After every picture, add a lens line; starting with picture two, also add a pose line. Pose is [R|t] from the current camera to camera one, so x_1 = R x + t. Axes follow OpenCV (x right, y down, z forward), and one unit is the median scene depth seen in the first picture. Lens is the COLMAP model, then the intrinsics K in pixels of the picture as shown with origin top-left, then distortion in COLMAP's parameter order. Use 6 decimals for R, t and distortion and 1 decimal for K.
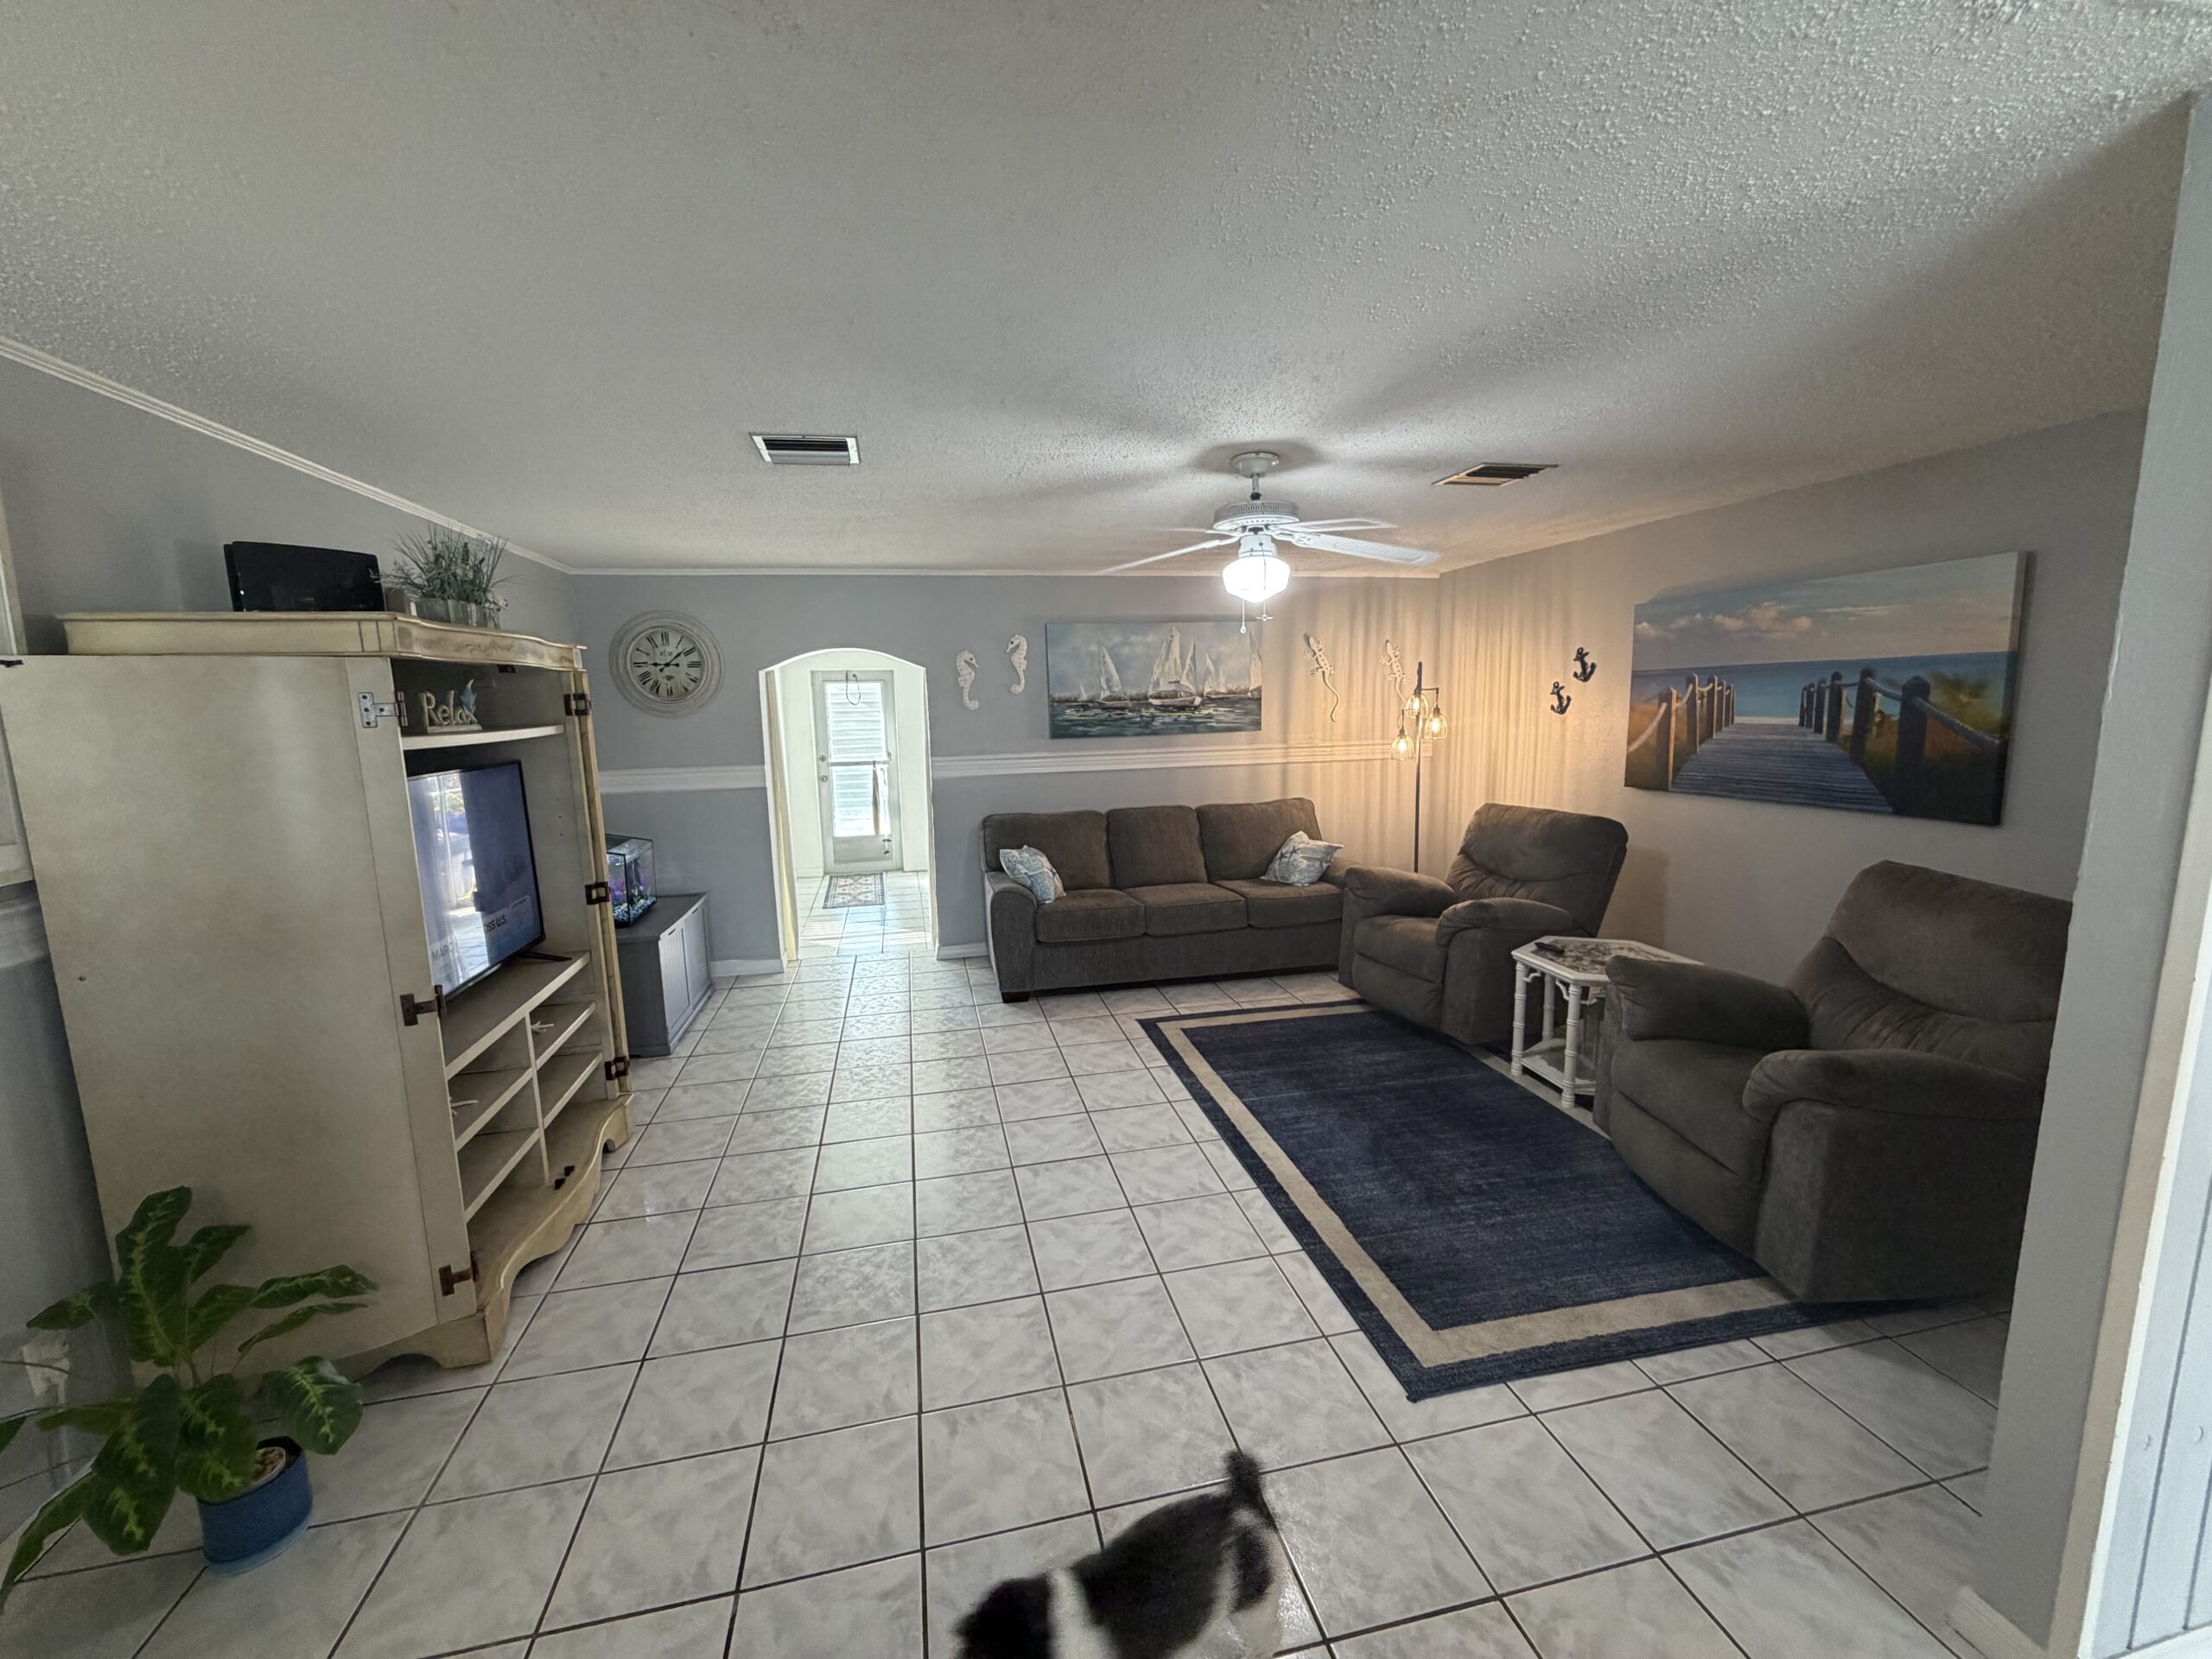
lens RADIAL K [[882.1, 0, 1102.5], [0, 882.1, 832.8], [0, 0, 1]] dist [0.000296, 0.000466]
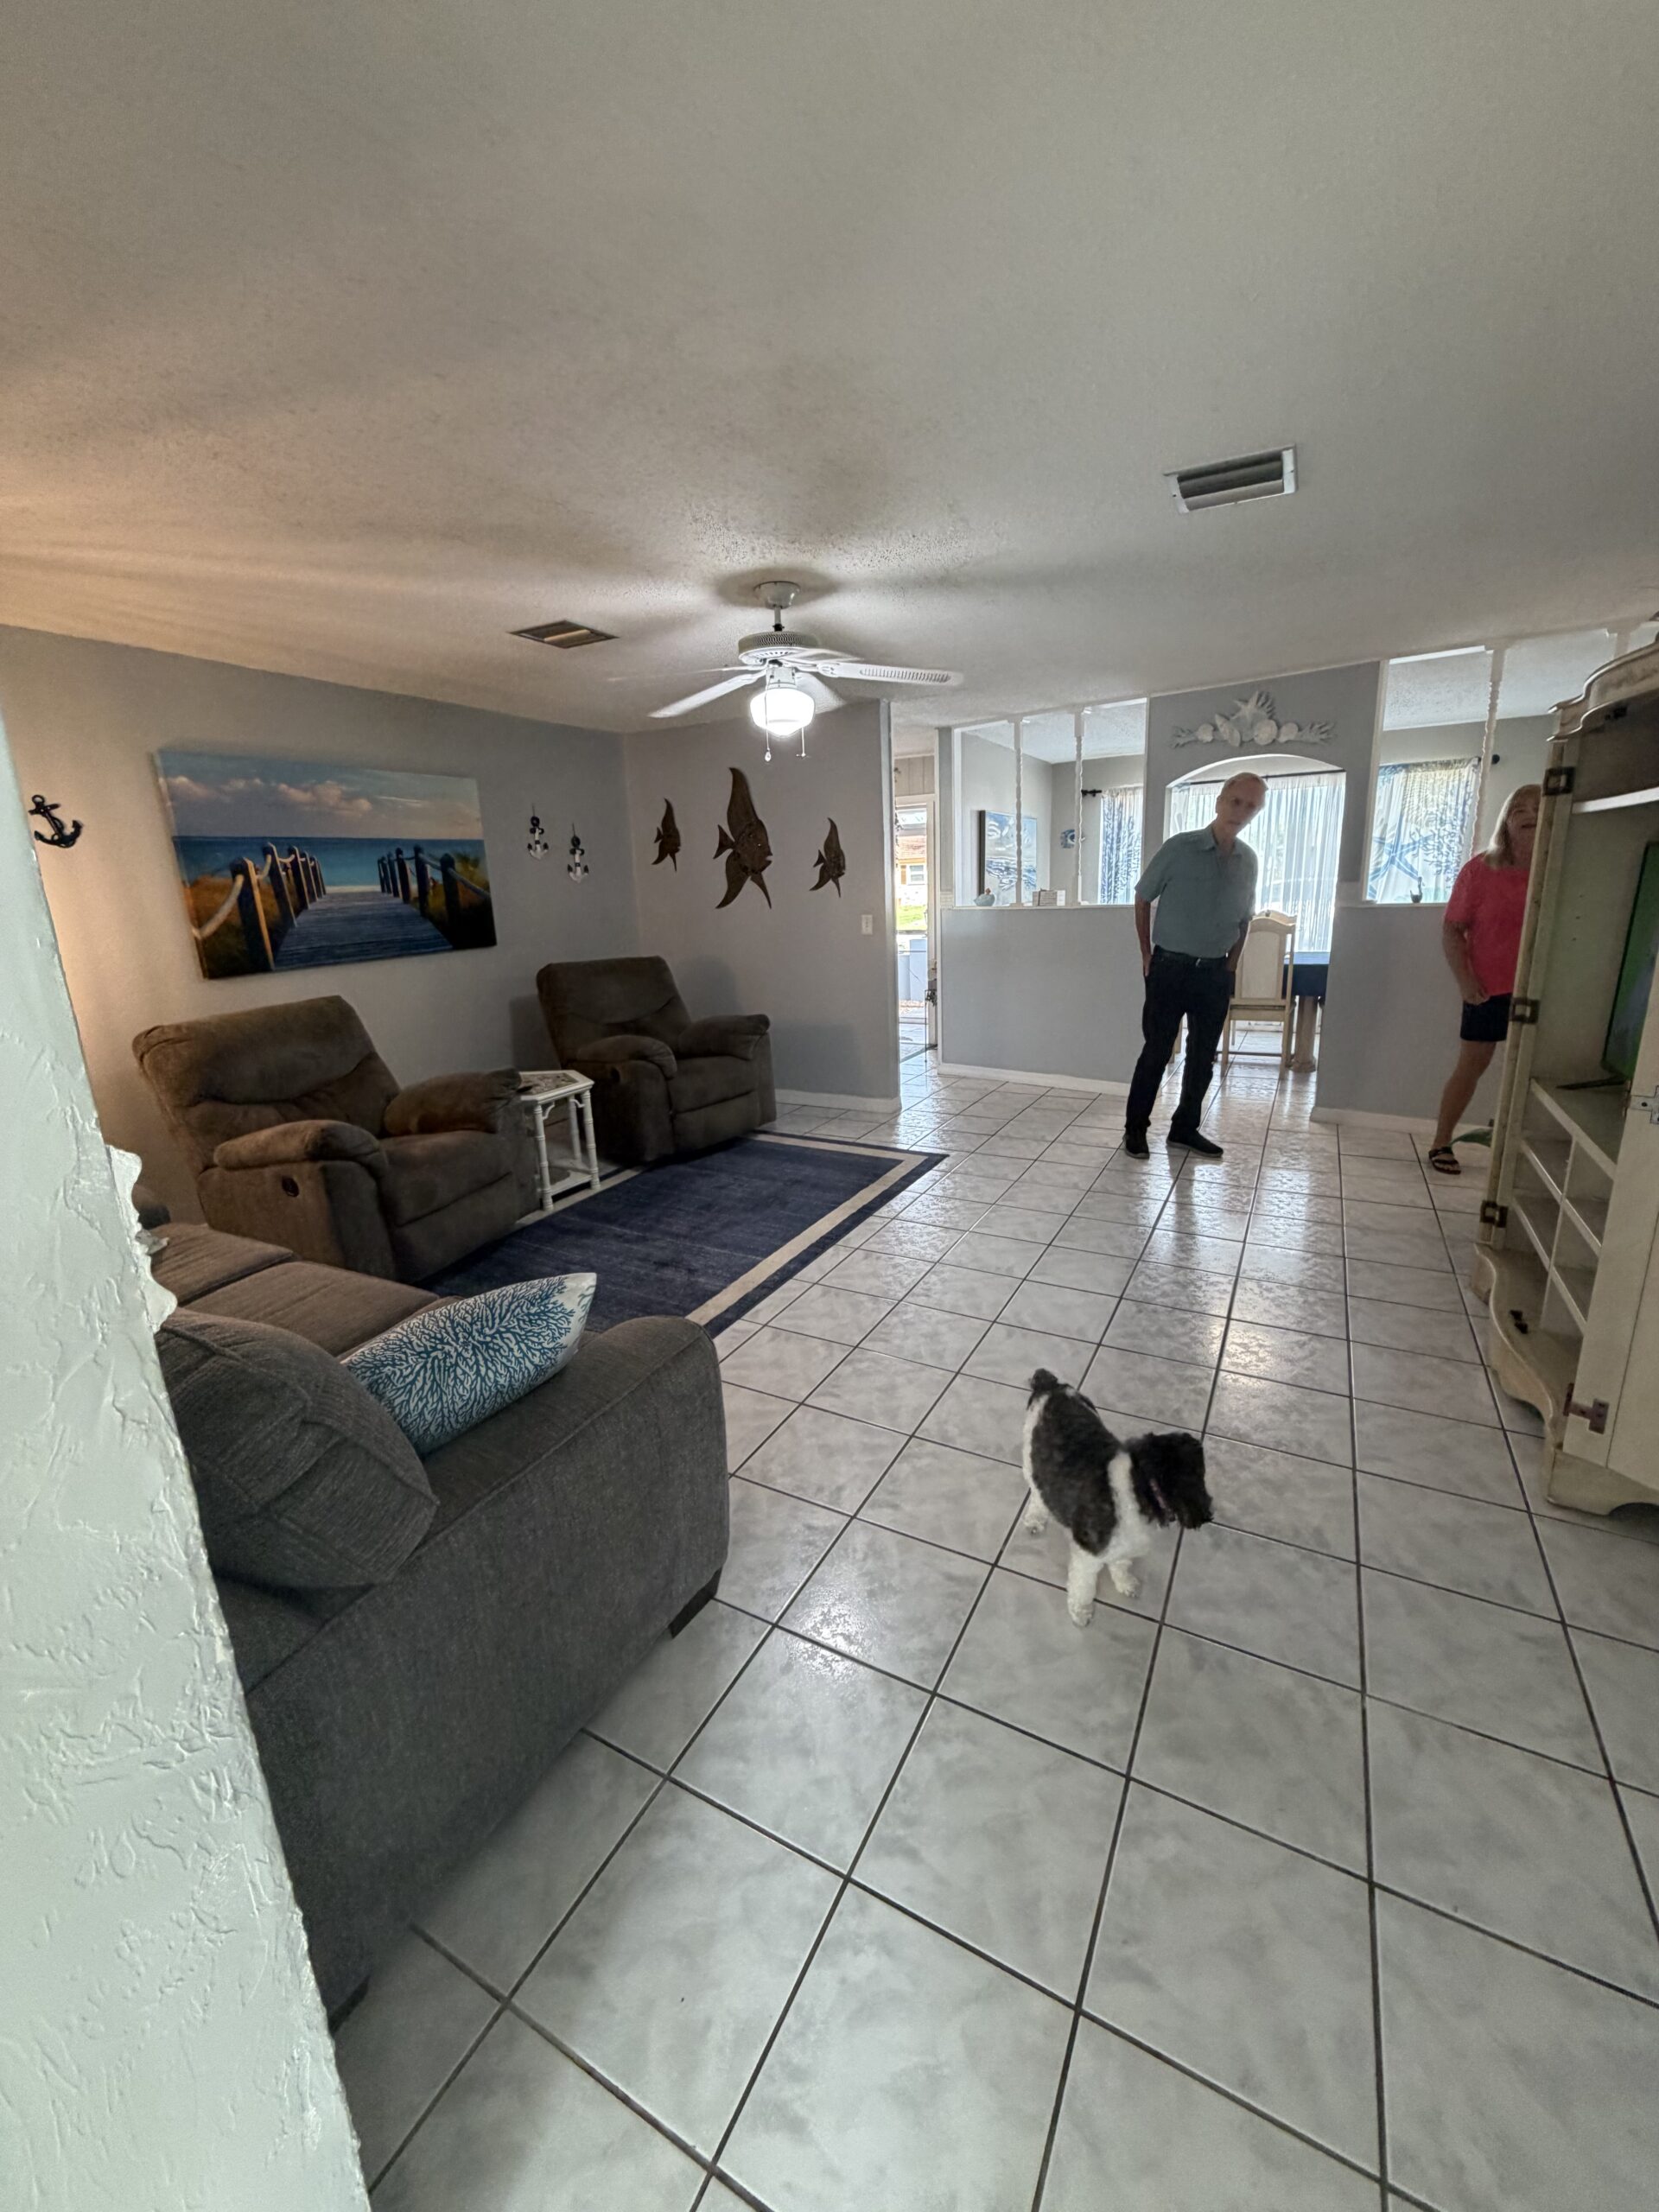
lens RADIAL K [[882.1, 0, 825.1], [0, 882.1, 1099.0], [0, 0, 1]] dist [0.000296, 0.000466]
pose [[-0.750317, -0.110762, 0.651733, -0.474473], [0.154709, 0.929067, 0.336006, -0.163048], [-0.642720, 0.352940, -0.679959, 1.470147]]
